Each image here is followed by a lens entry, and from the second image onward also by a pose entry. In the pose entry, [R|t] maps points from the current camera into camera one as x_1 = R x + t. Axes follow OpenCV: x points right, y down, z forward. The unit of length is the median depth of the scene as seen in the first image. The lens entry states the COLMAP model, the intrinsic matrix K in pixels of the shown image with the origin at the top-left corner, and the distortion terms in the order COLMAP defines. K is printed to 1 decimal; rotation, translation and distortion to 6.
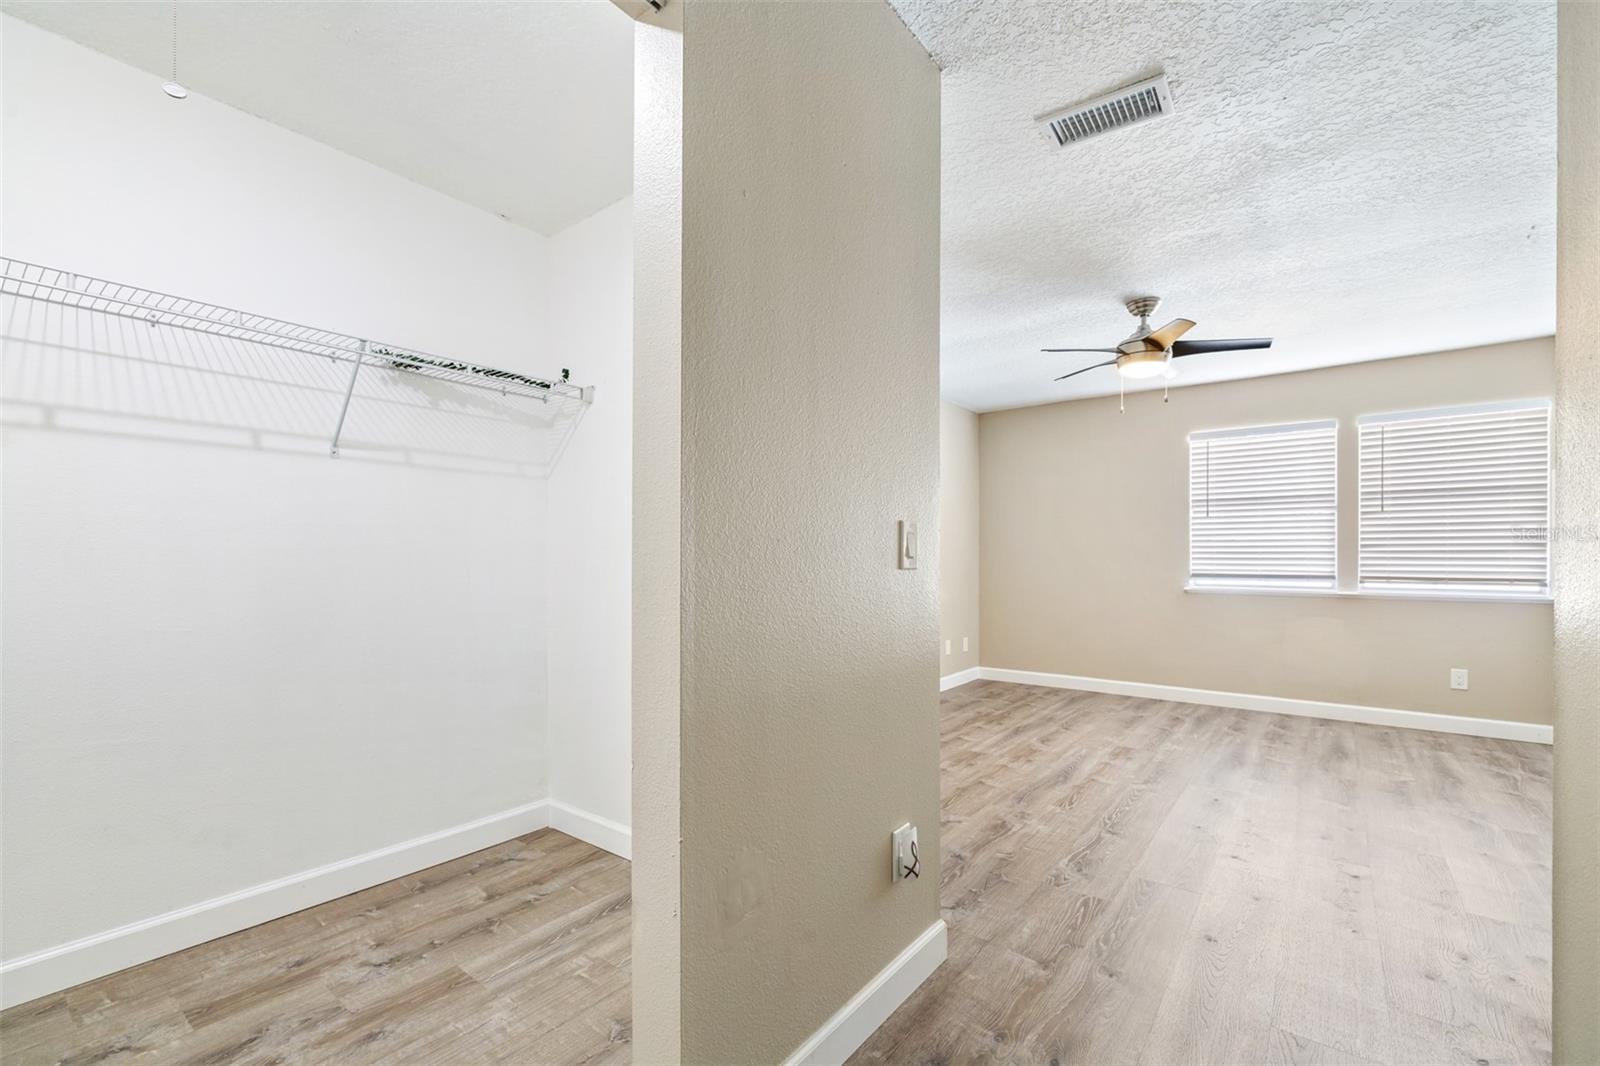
lens RADIAL K [[680.8, 0, 801.1], [0, 680.8, 556.4], [0, 0, 1]] dist [0.001575, -0.000167]
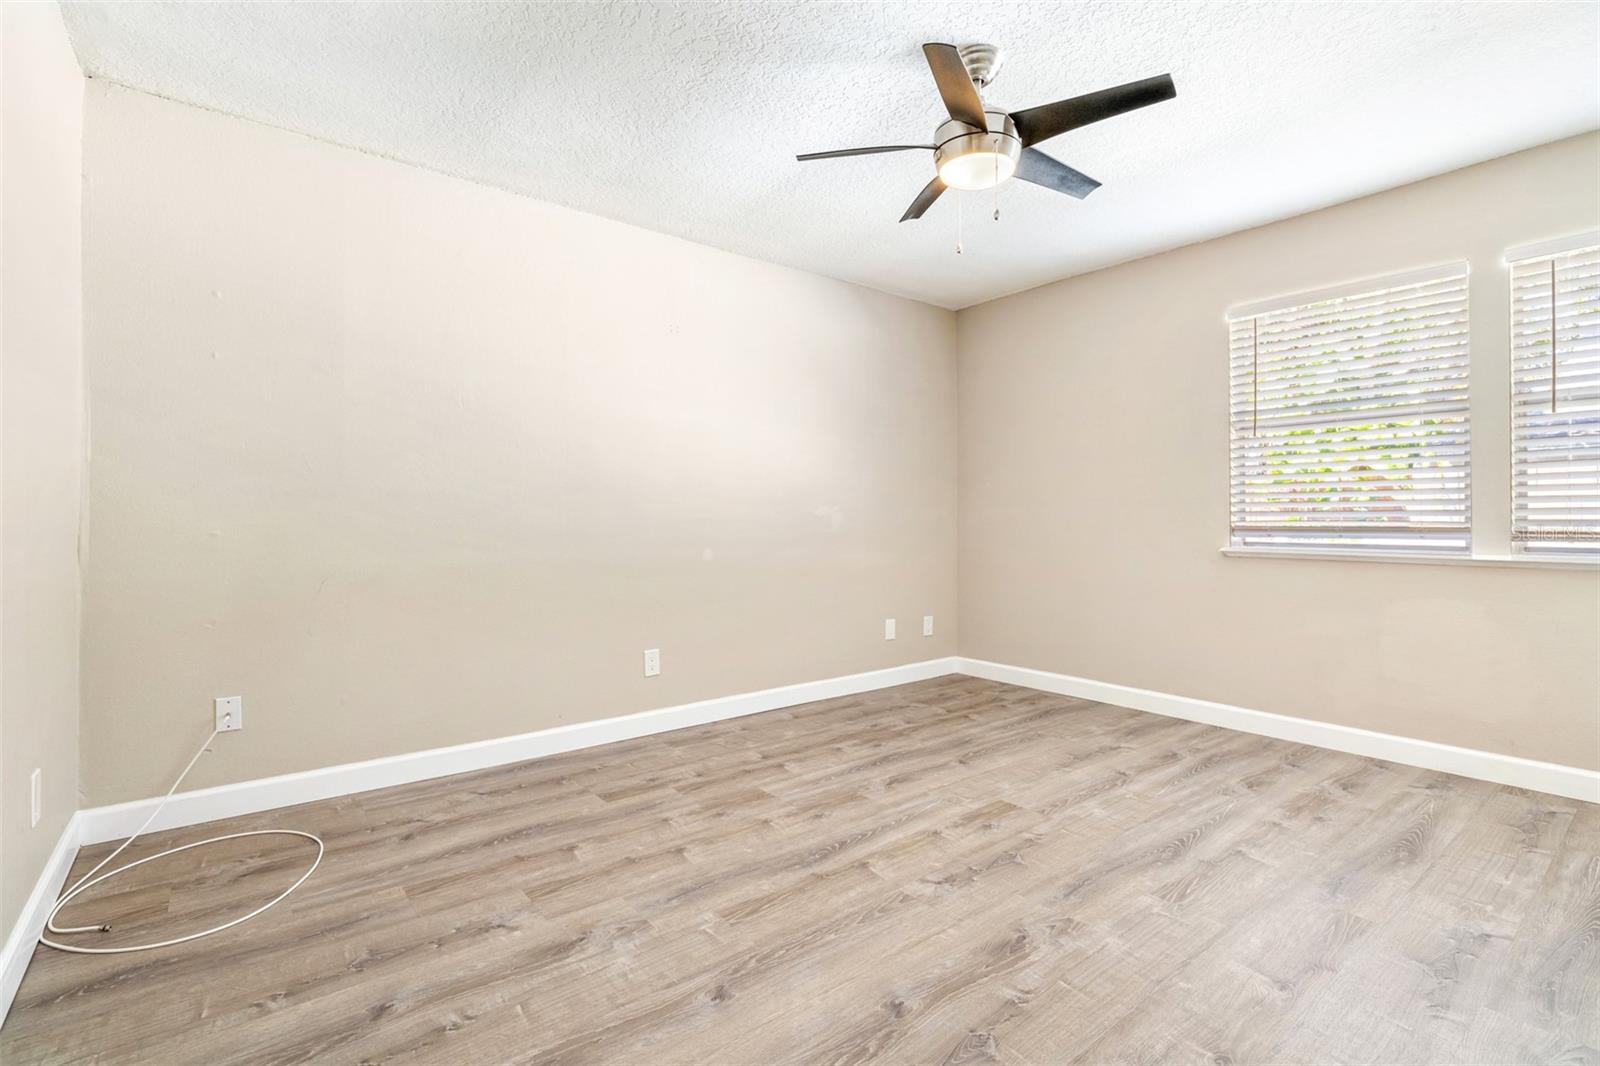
lens RADIAL K [[732.7, 0, 804.2], [0, 732.7, 513.1], [0, 0, 1]] dist [-0.003493, 0.000921]
pose [[0.972019, -0.004329, -0.234862, 0.489772], [0.002214, 0.999955, -0.009268, 0.026127], [0.234891, 0.008489, 0.971985, 0.339487]]
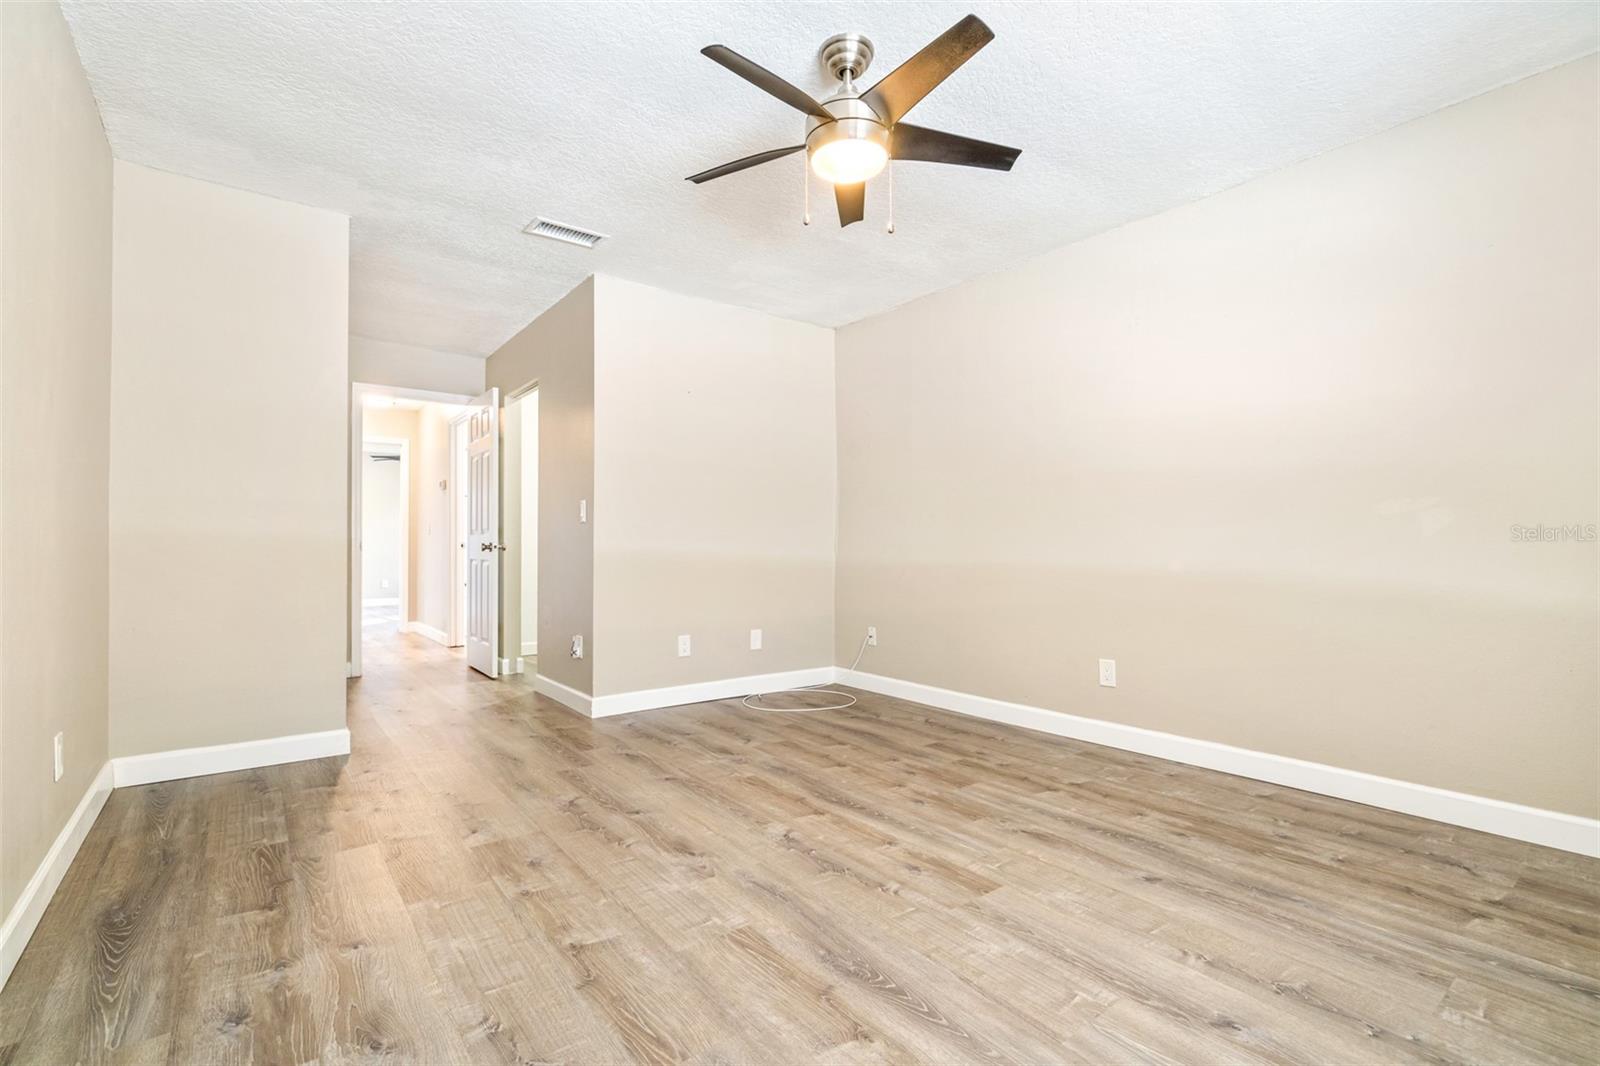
lens RADIAL K [[722.7, 0, 798.3], [0, 722.7, 535.4], [0, 0, 1]] dist [-0.003317, -0.000331]
pose [[-0.251863, -0.015980, -0.967631, 1.069670], [0.002334, 0.999851, -0.017120, 0.051468], [0.967760, -0.006571, -0.251788, 1.079625]]
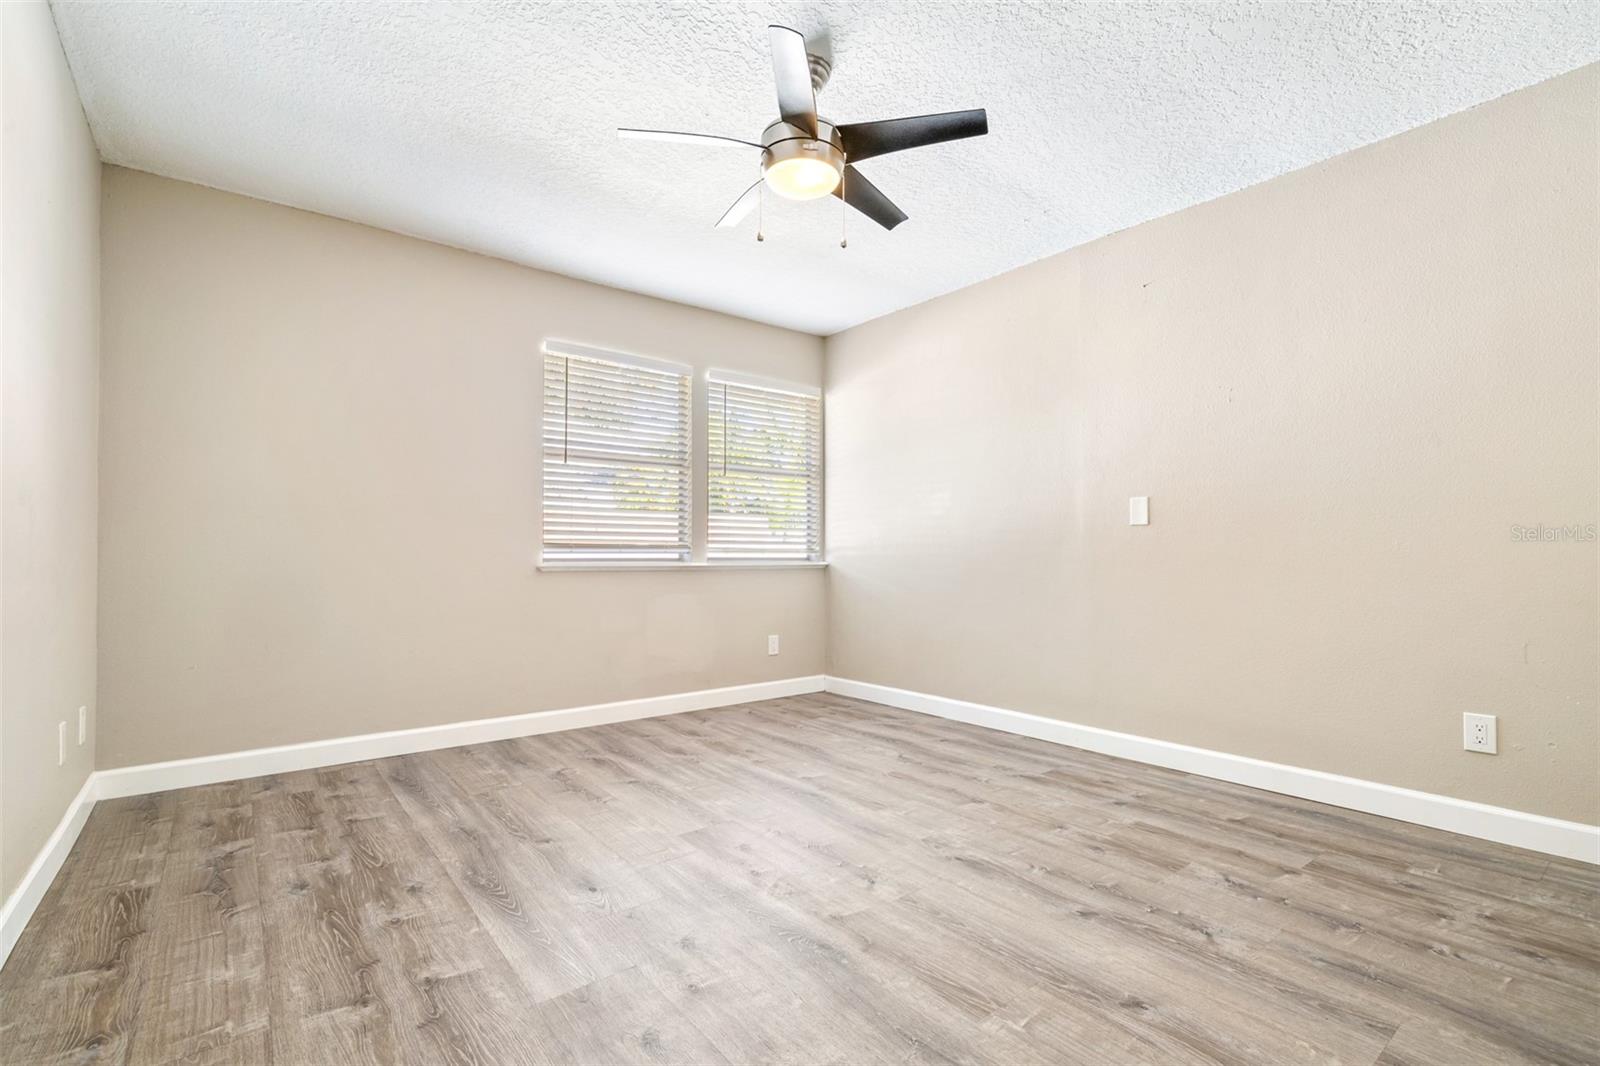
lens RADIAL K [[722.7, 0, 798.3], [0, 722.7, 535.4], [0, 0, 1]] dist [-0.003317, -0.000331]
pose [[0.239374, 0.025461, 0.970594, -0.103290], [-0.003840, 0.999673, -0.025277, 0.050129], [-0.970920, 0.002324, 0.239393, 0.829847]]
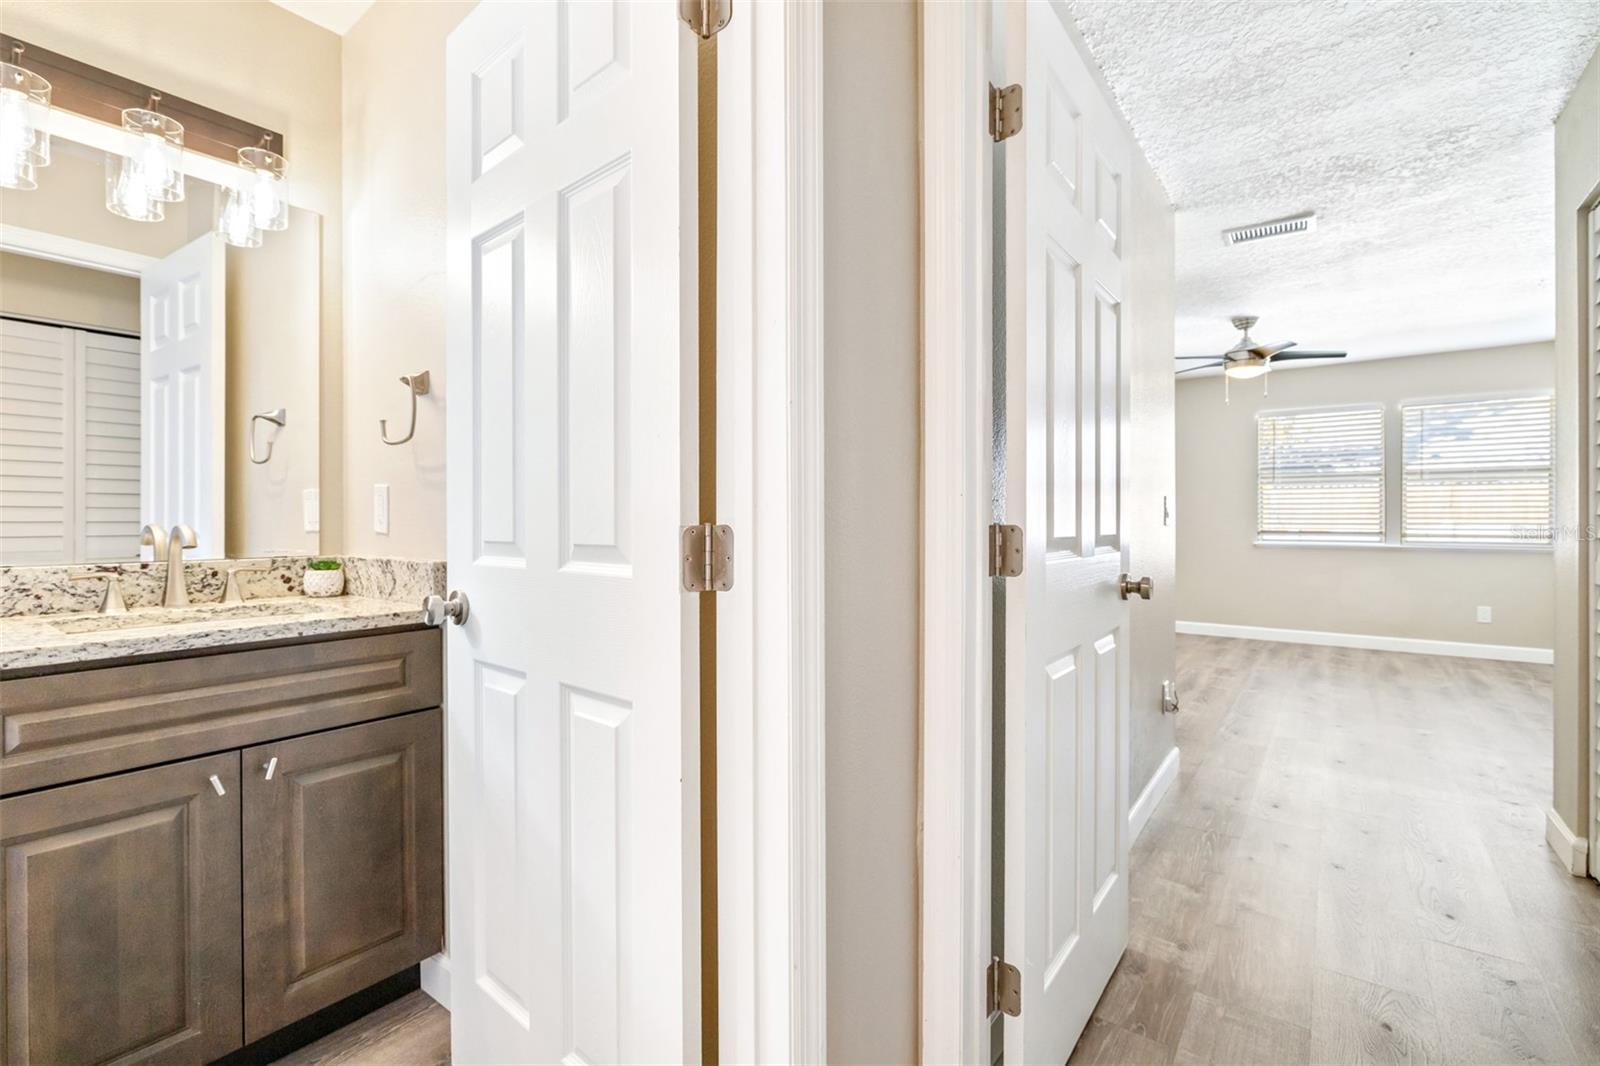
lens RADIAL K [[715.5, 0, 797.5], [0, 715.5, 519.6], [0, 0, 1]] dist [0.001827, 0.000096]
pose [[0.999863, -0.003923, 0.016053, -0.360034], [0.003869, 0.999987, 0.003429, -0.002555], [-0.016067, -0.003366, 0.999865, -0.335244]]
